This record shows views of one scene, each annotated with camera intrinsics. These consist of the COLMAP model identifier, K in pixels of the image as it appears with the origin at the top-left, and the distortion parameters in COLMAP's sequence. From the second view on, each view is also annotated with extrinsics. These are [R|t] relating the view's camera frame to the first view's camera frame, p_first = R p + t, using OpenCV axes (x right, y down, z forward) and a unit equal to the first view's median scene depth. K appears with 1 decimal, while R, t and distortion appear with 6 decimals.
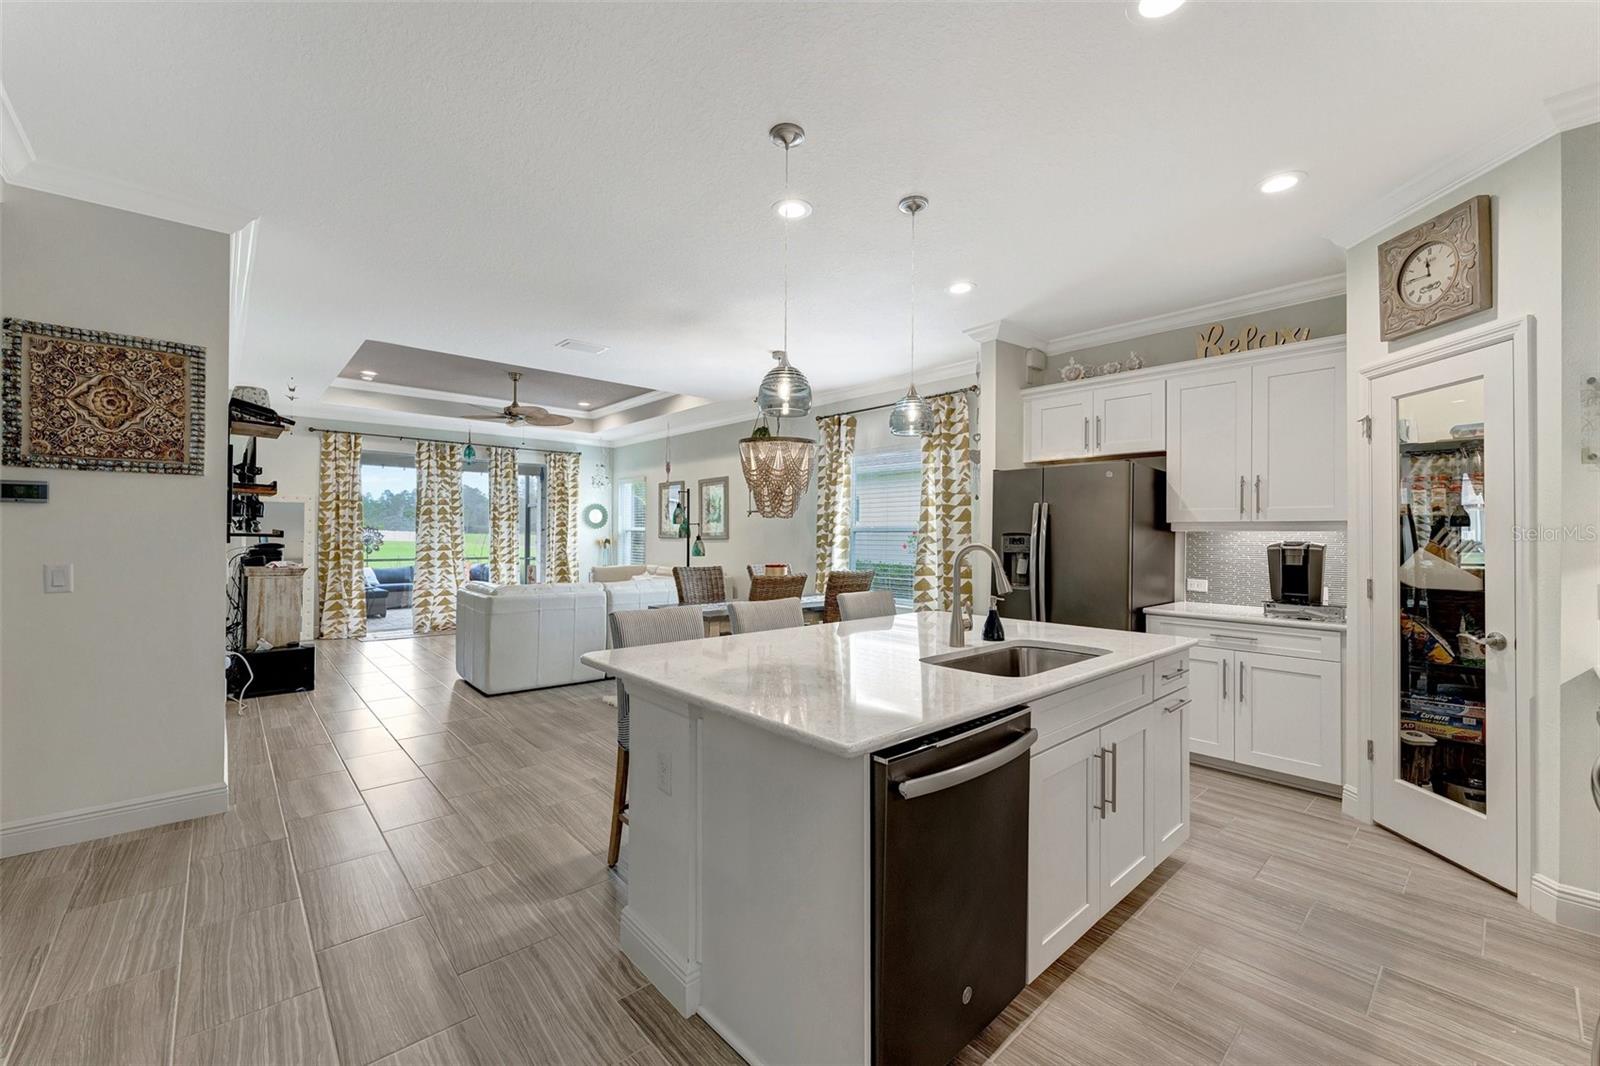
lens RADIAL K [[642.3, 0, 816.4], [0, 642.3, 532.4], [0, 0, 1]] dist [0.005950, 0.001239]
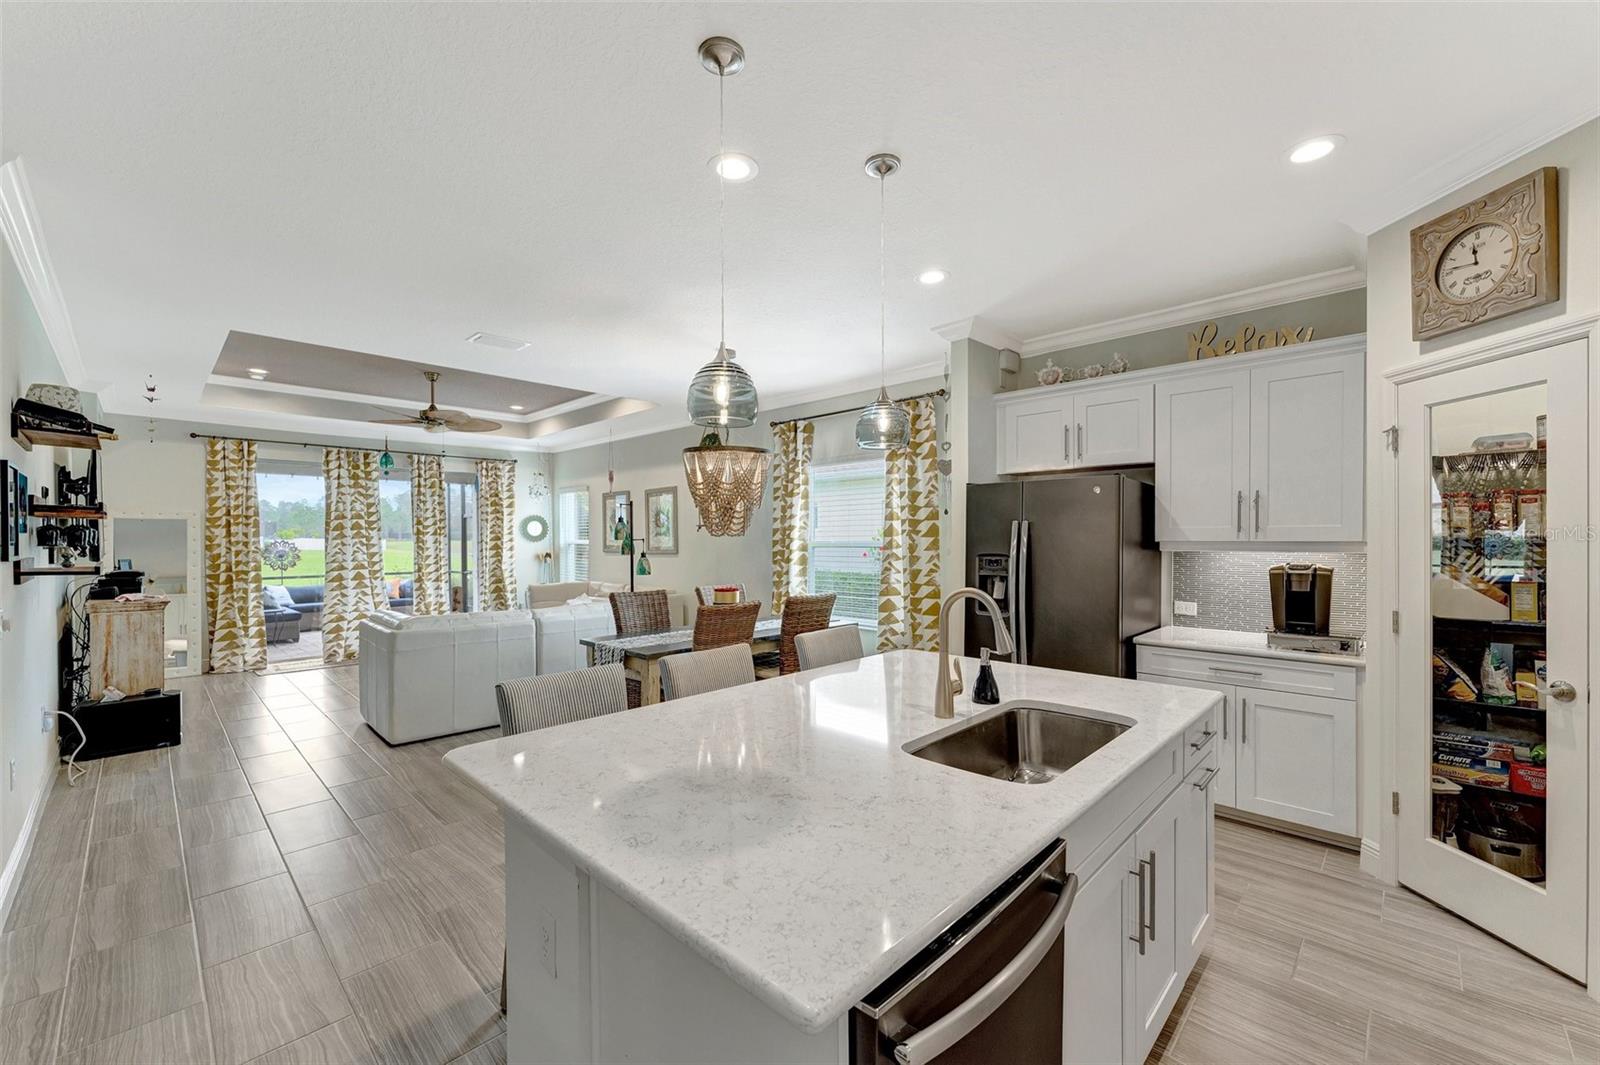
lens RADIAL K [[634.9, 0, 820.6], [0, 634.9, 545.4], [0, 0, 1]] dist [0.006558, -0.000708]
pose [[0.997355, -0.011414, 0.071778, 0.005112], [0.010277, 0.999816, 0.016177, -0.022646], [-0.071949, -0.015397, 0.997289, 0.105737]]
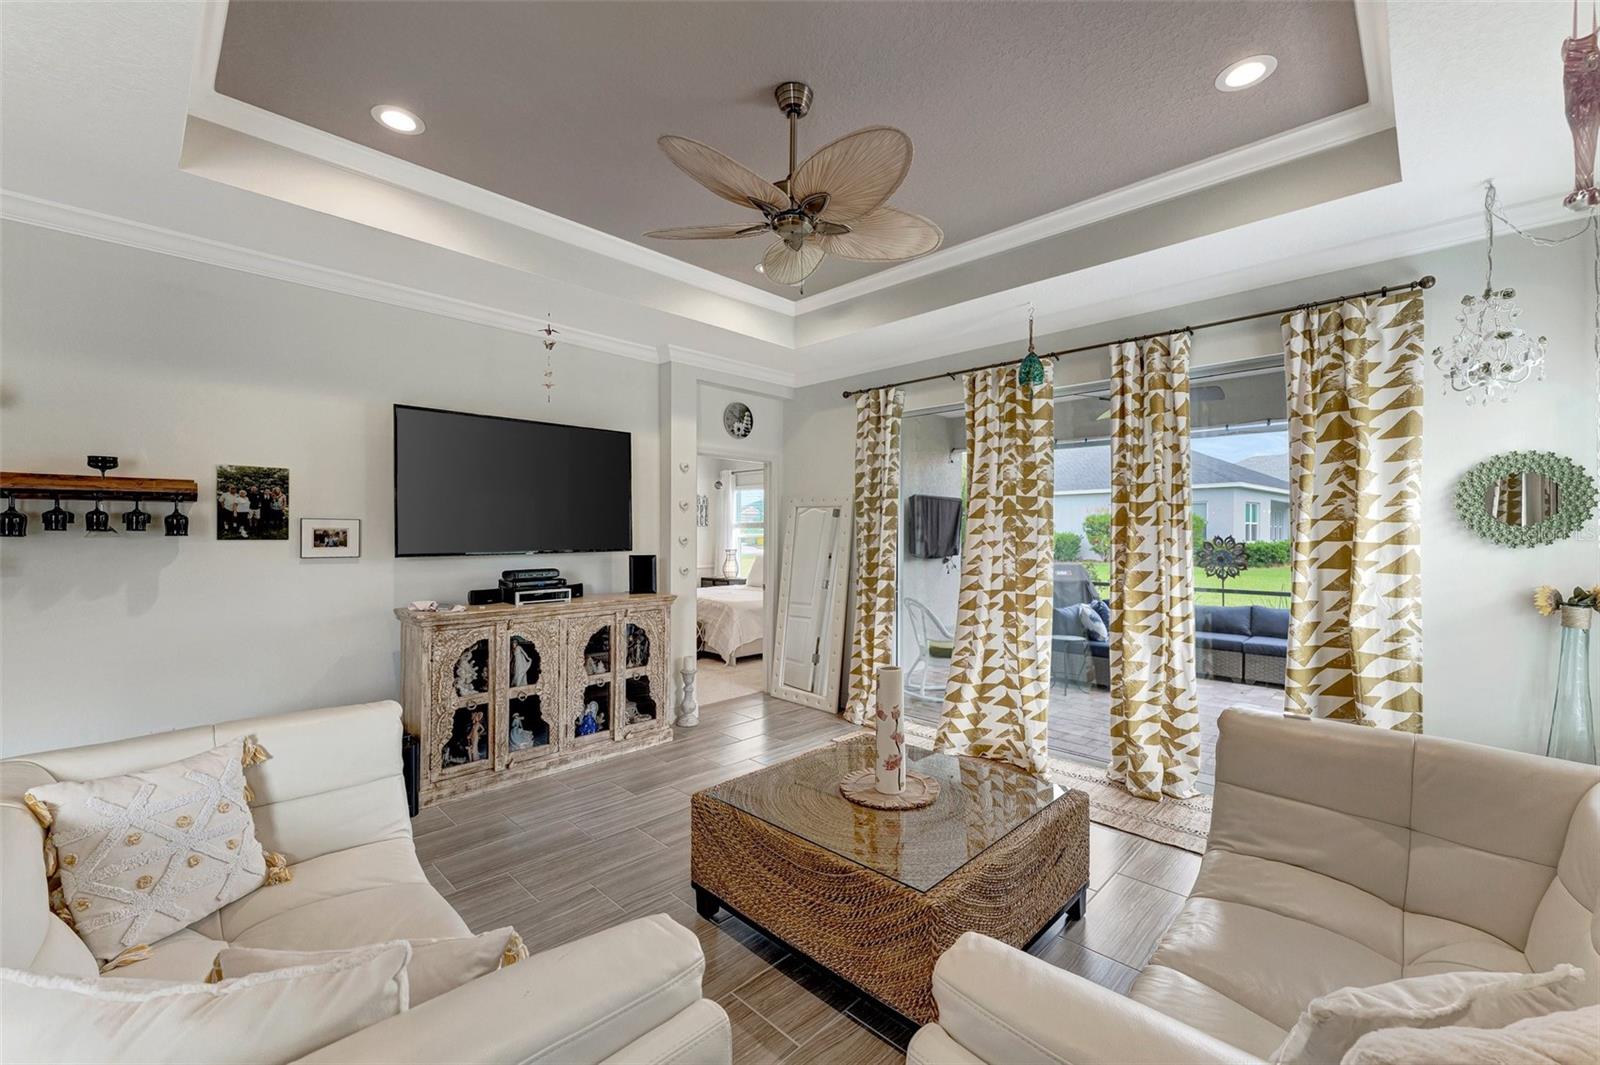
lens RADIAL K [[634.9, 0, 798.8], [0, 634.9, 534.8], [0, 0, 1]] dist [0.006558, -0.000708]
pose [[0.056967, -0.007027, -0.998351, -0.199908], [-0.004028, 0.999965, -0.007268, -0.015592], [0.998368, 0.004435, 0.056937, 1.375539]]
